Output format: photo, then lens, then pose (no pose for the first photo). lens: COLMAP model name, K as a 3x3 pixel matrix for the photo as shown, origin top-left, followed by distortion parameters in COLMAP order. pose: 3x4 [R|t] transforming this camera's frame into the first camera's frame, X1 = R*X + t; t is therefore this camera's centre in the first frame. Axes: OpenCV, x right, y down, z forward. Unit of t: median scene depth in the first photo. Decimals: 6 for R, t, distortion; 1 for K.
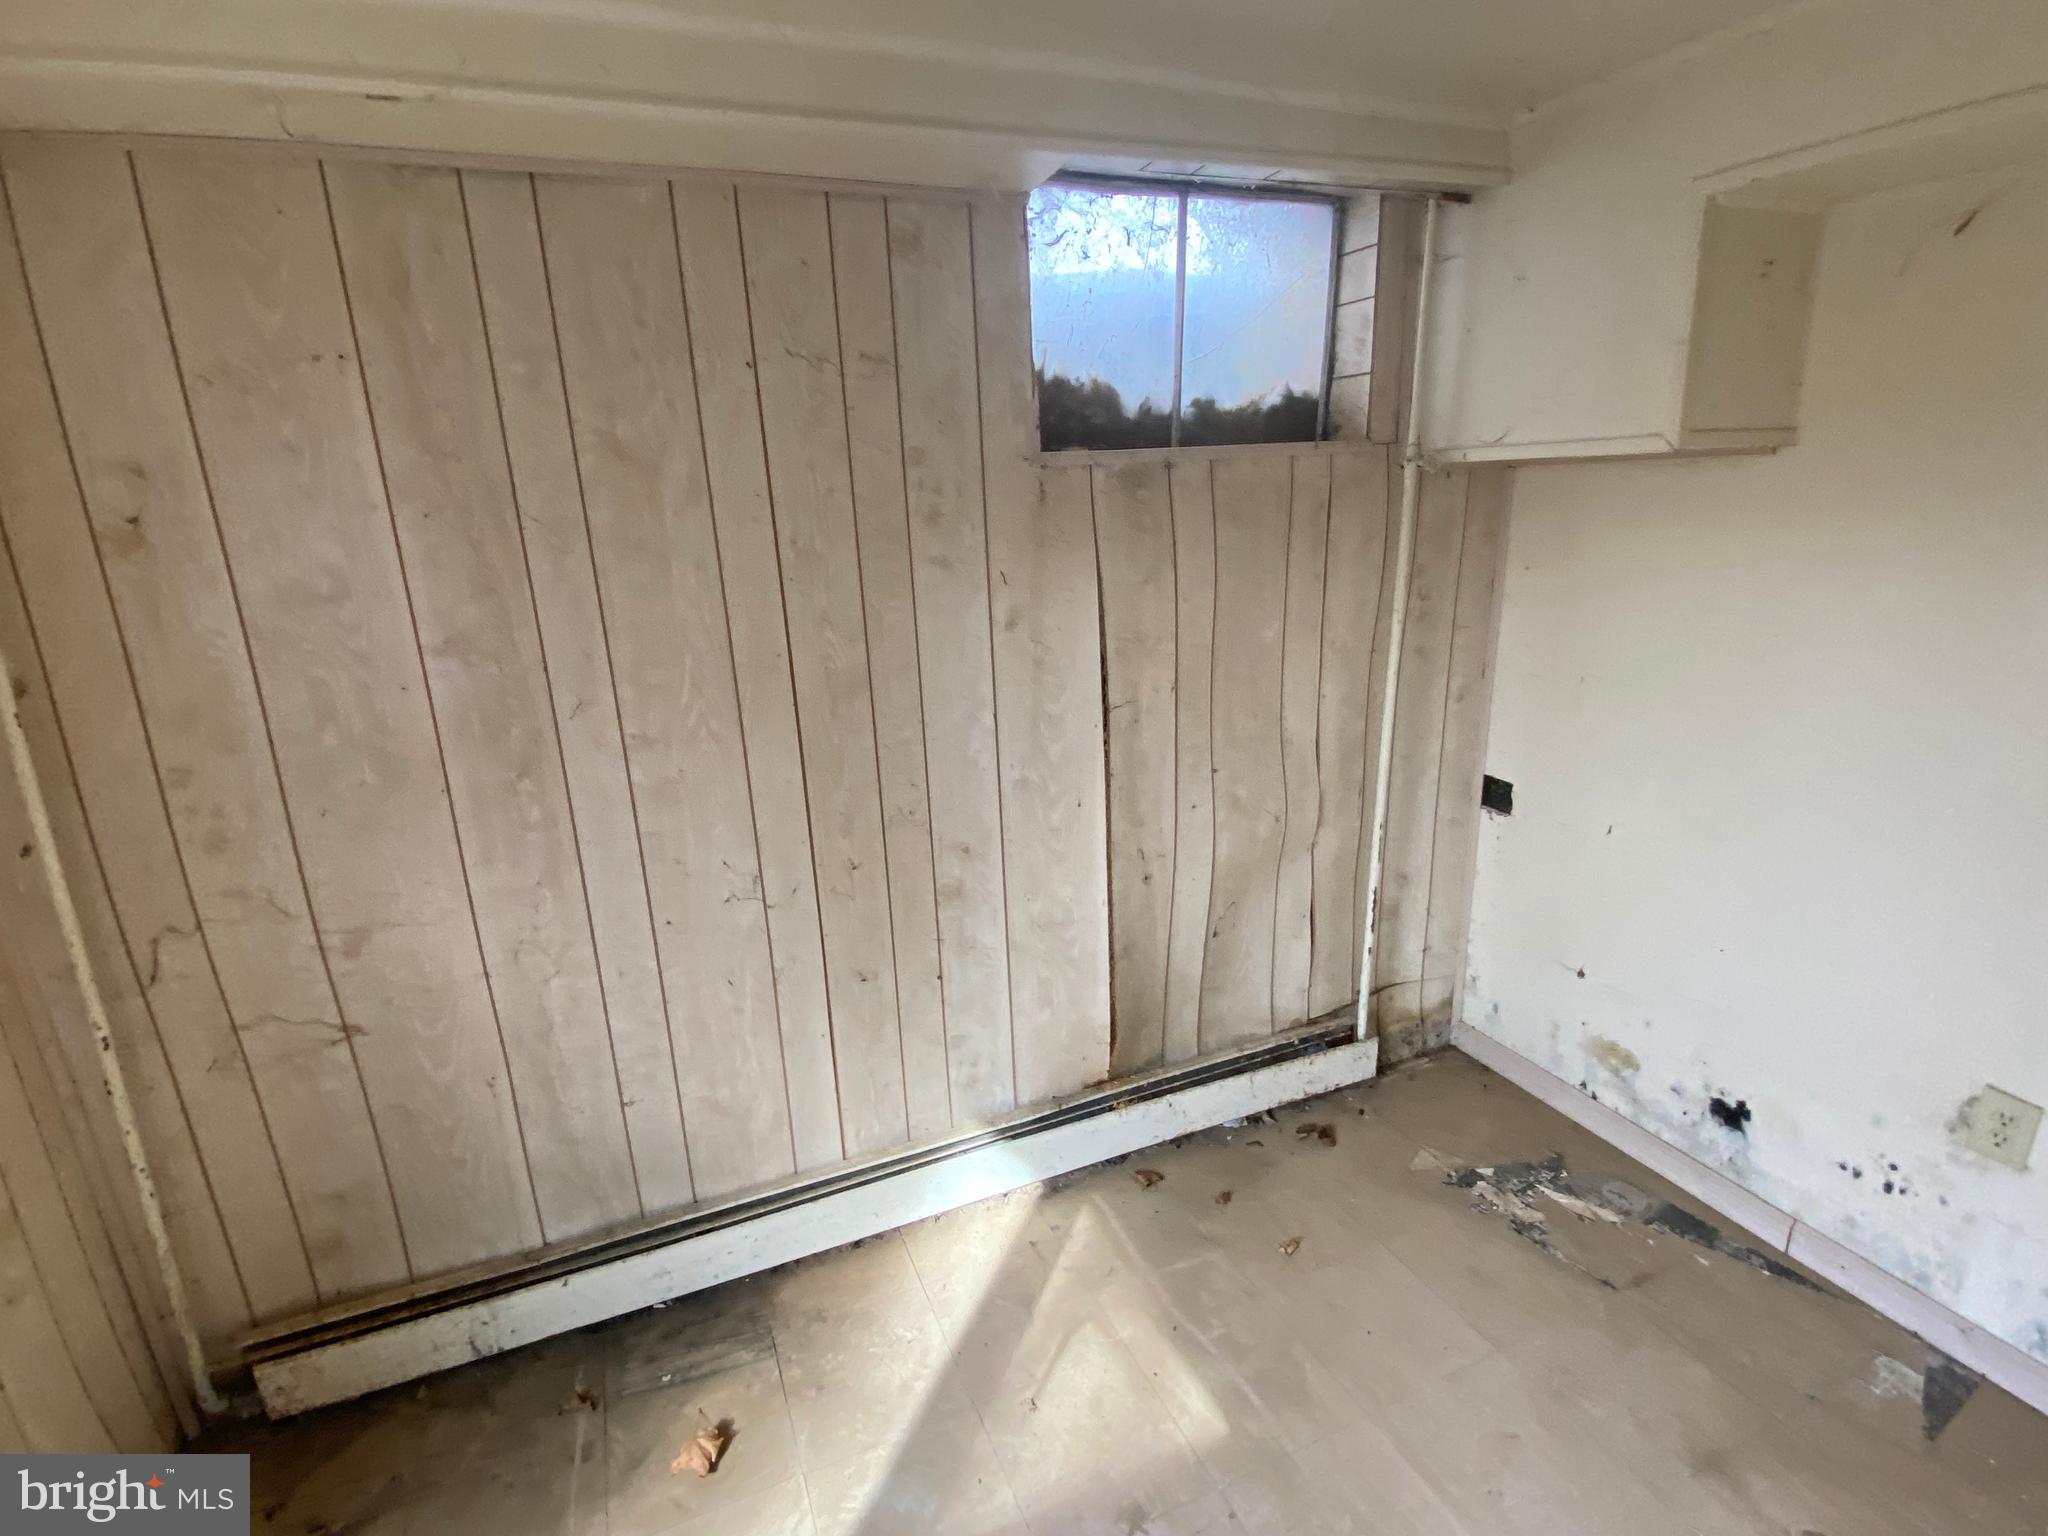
lens RADIAL K [[973.4, 0, 1024.0], [0, 973.4, 768.0], [0, 0, 1]] dist [0.021218, -0.000688]
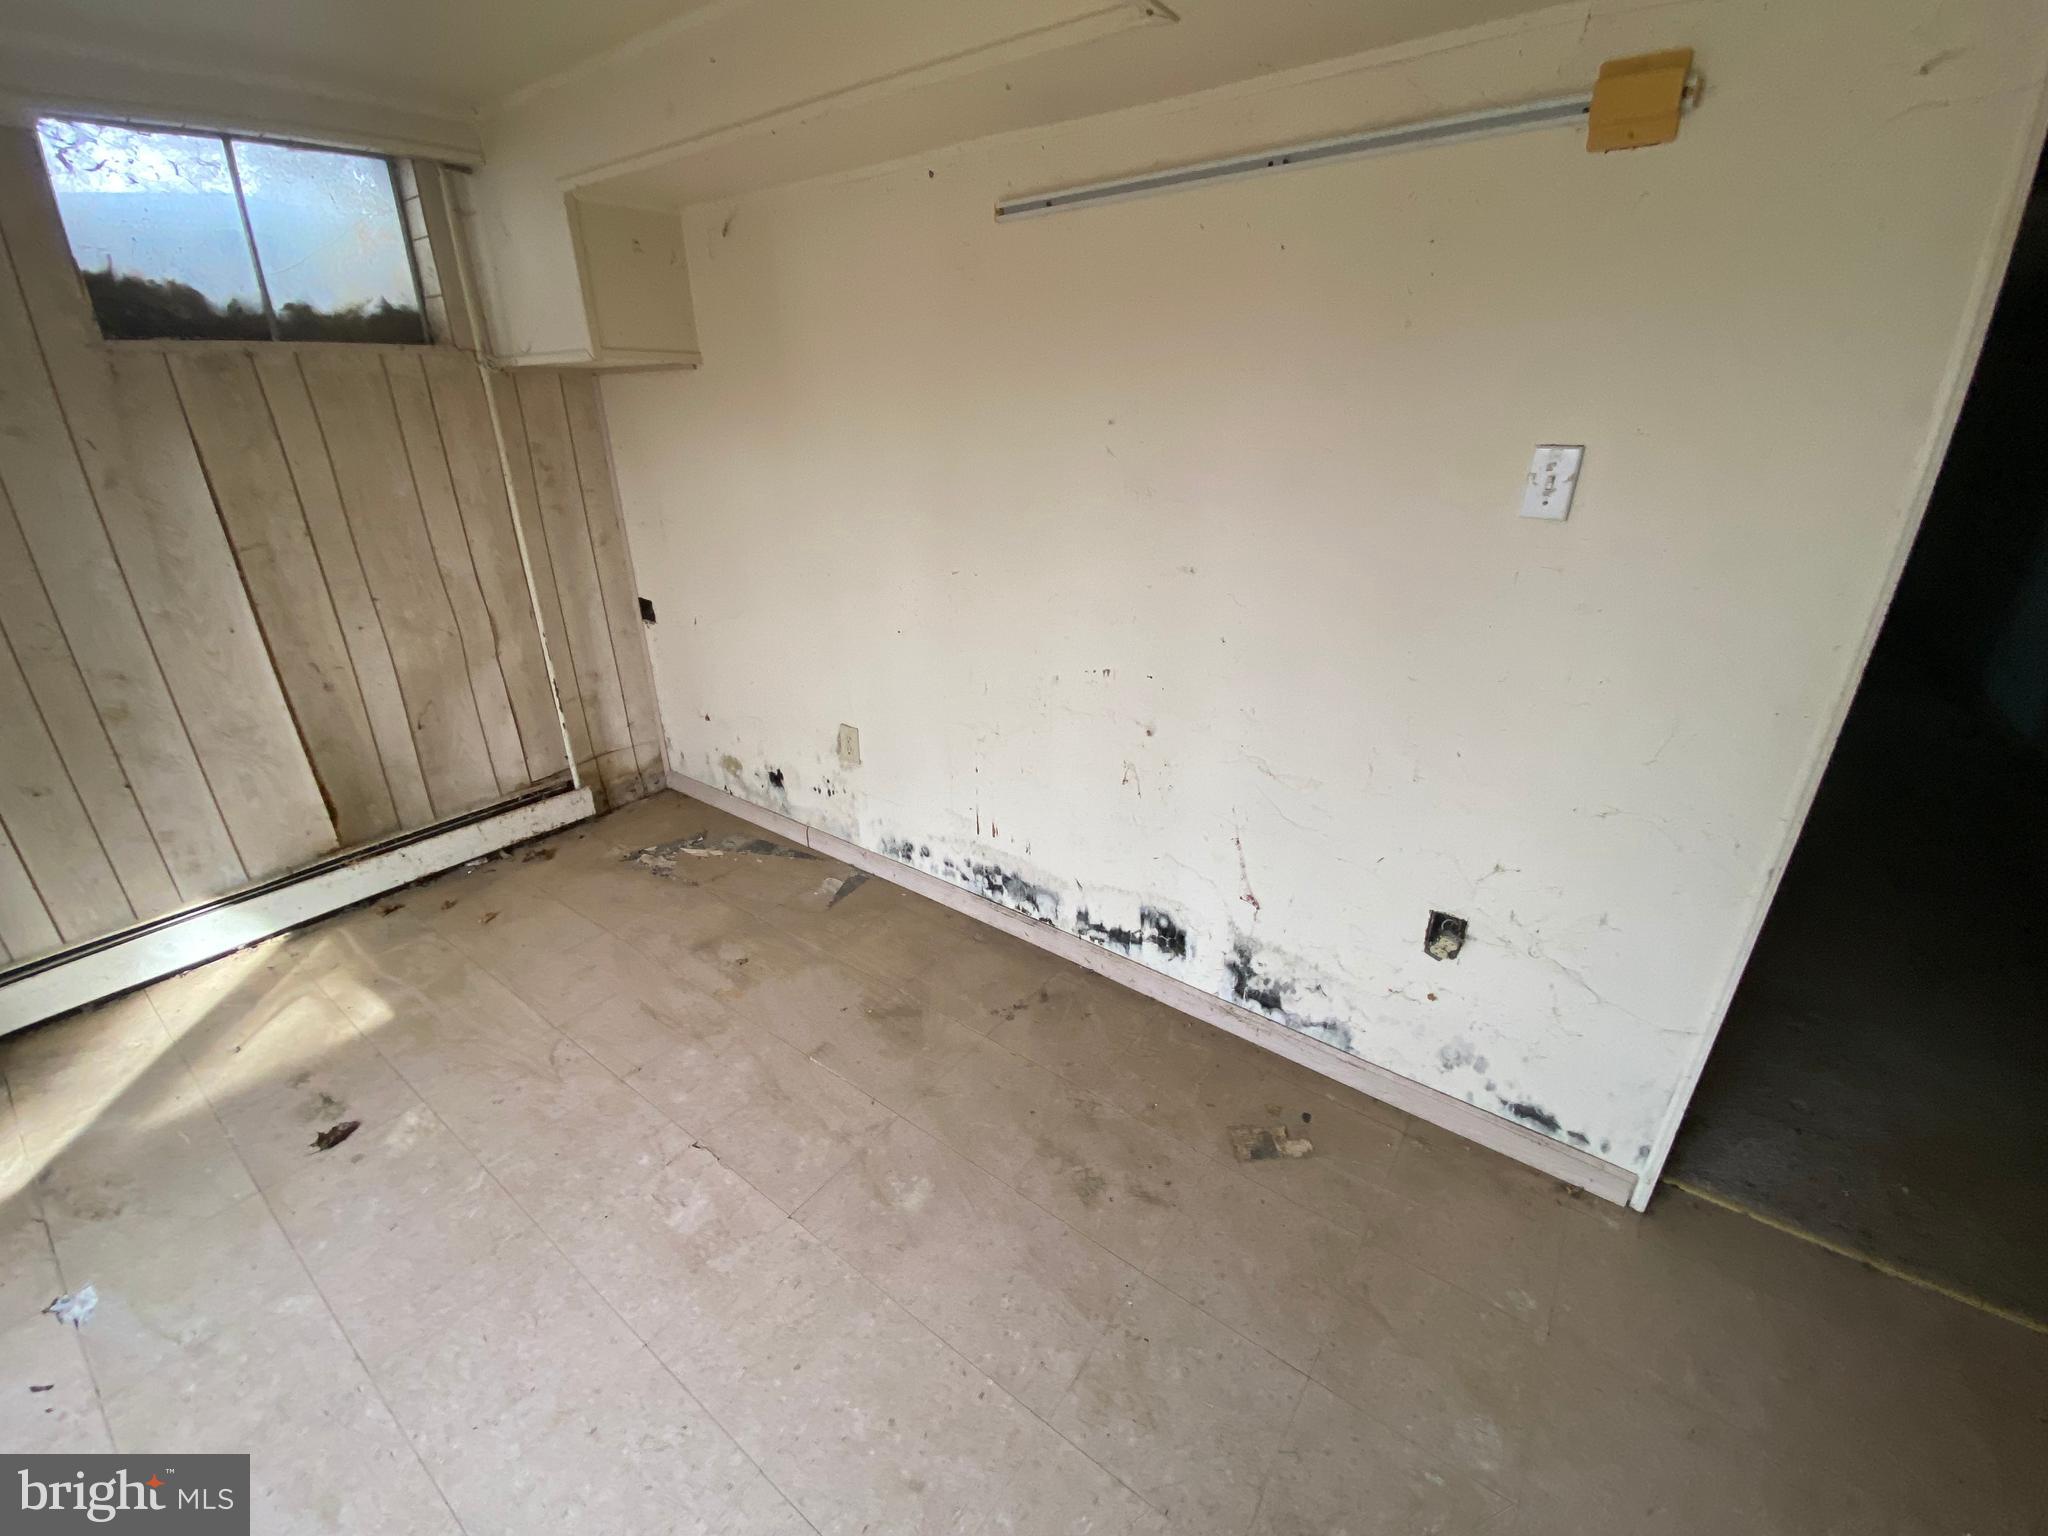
lens RADIAL K [[822.1, 0, 1024.0], [0, 822.1, 768.0], [0, 0, 1]] dist [0.001993, -0.012319]
pose [[0.854752, -0.169053, 0.490735, 0.369117], [0.107339, 0.982606, 0.151535, 0.155146], [-0.507817, -0.076850, 0.858031, -0.425498]]
